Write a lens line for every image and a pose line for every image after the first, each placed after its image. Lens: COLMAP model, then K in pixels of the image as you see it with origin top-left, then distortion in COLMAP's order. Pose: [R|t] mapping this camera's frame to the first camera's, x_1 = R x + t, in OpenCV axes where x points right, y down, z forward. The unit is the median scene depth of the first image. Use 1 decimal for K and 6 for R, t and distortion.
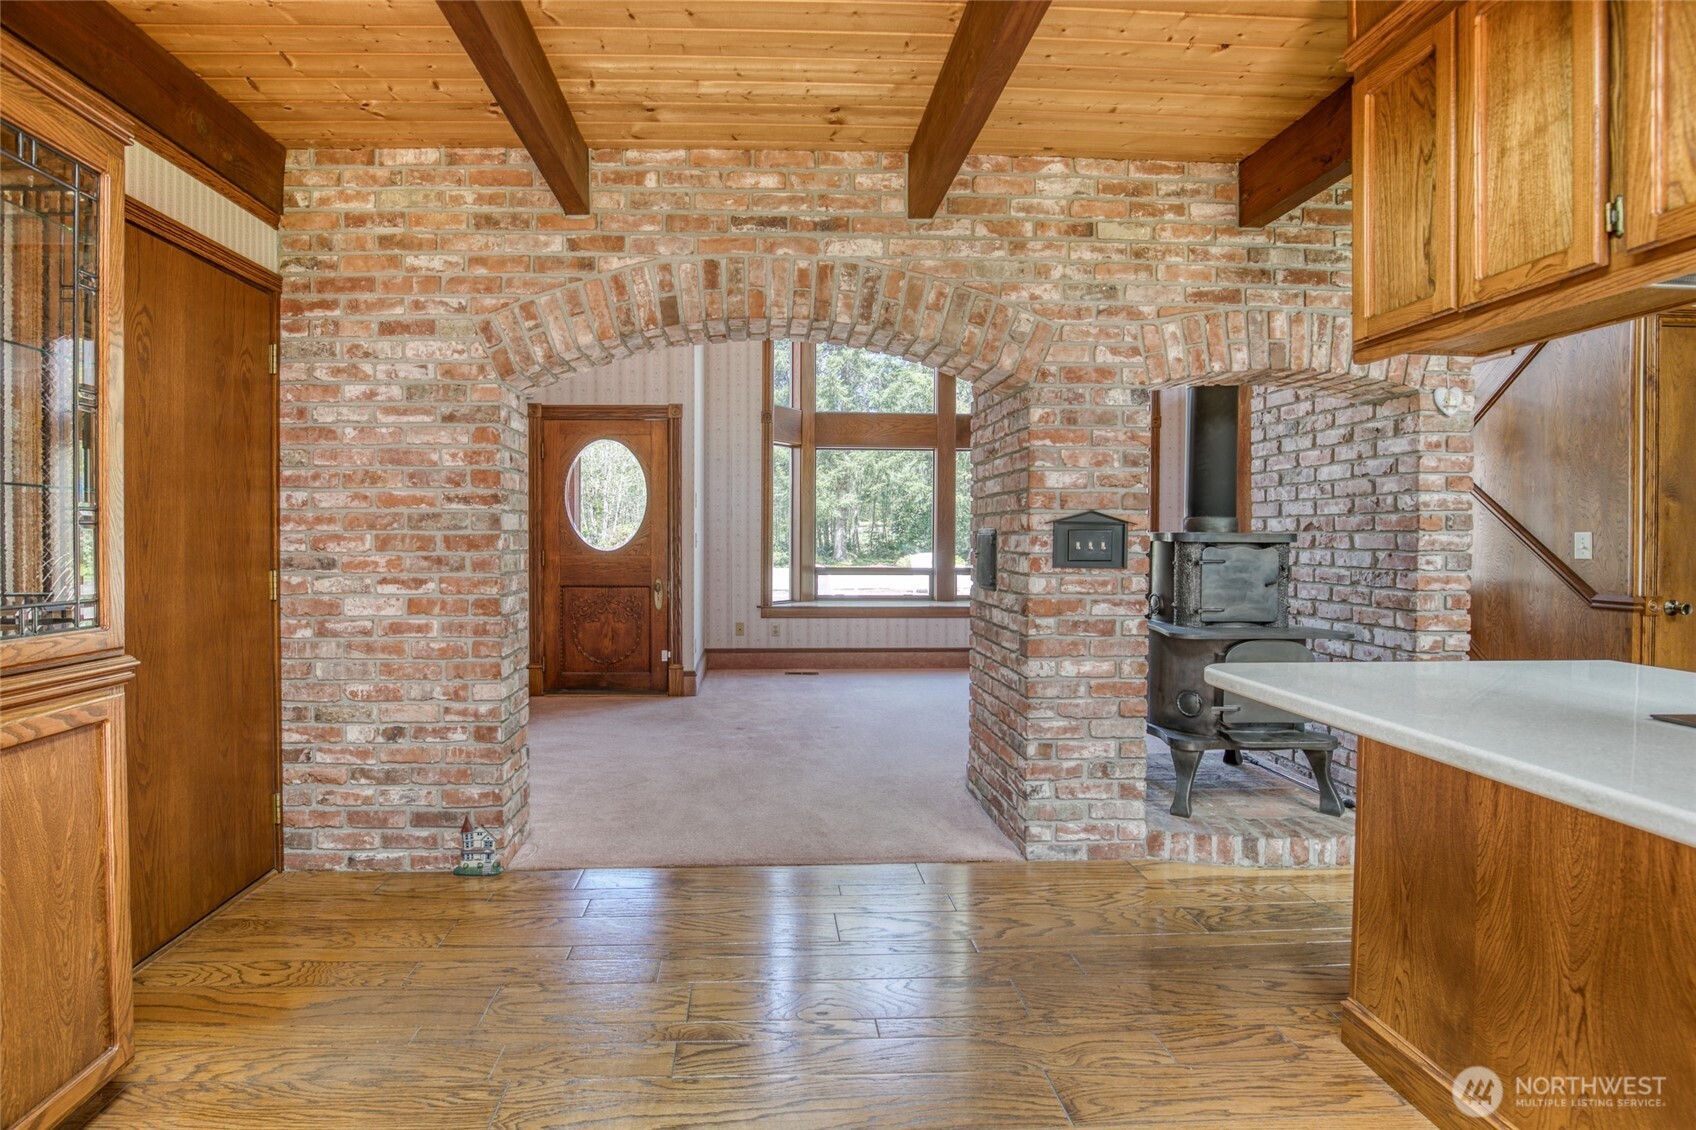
lens RADIAL K [[784.0, 0, 843.2], [0, 784.0, 557.4], [0, 0, 1]] dist [-0.032682, 0.005378]
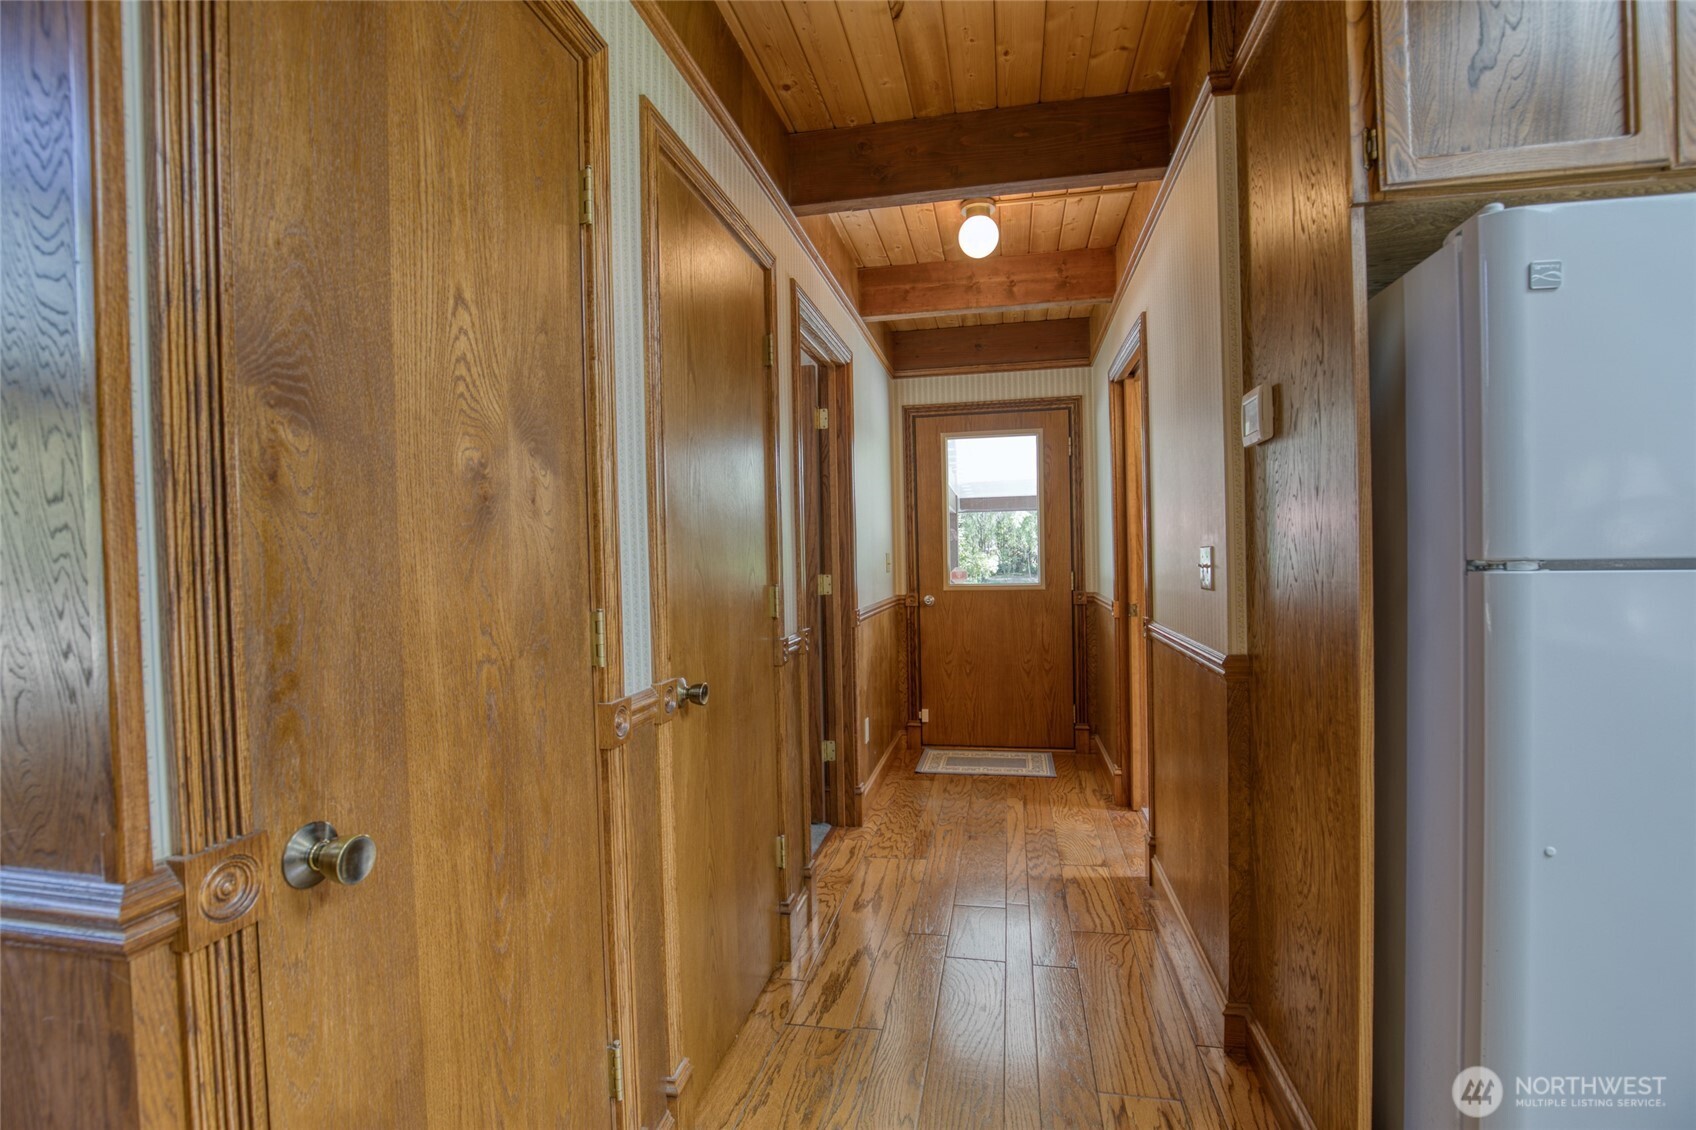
lens RADIAL K [[784.0, 0, 848.3], [0, 784.0, 566.4], [0, 0, 1]] dist [-0.032682, 0.005378]
pose [[0.233369, -0.021646, 0.972147, 0.893154], [0.045980, 0.998880, 0.011204, -0.024924], [-0.971301, 0.042085, 0.234103, 0.768238]]
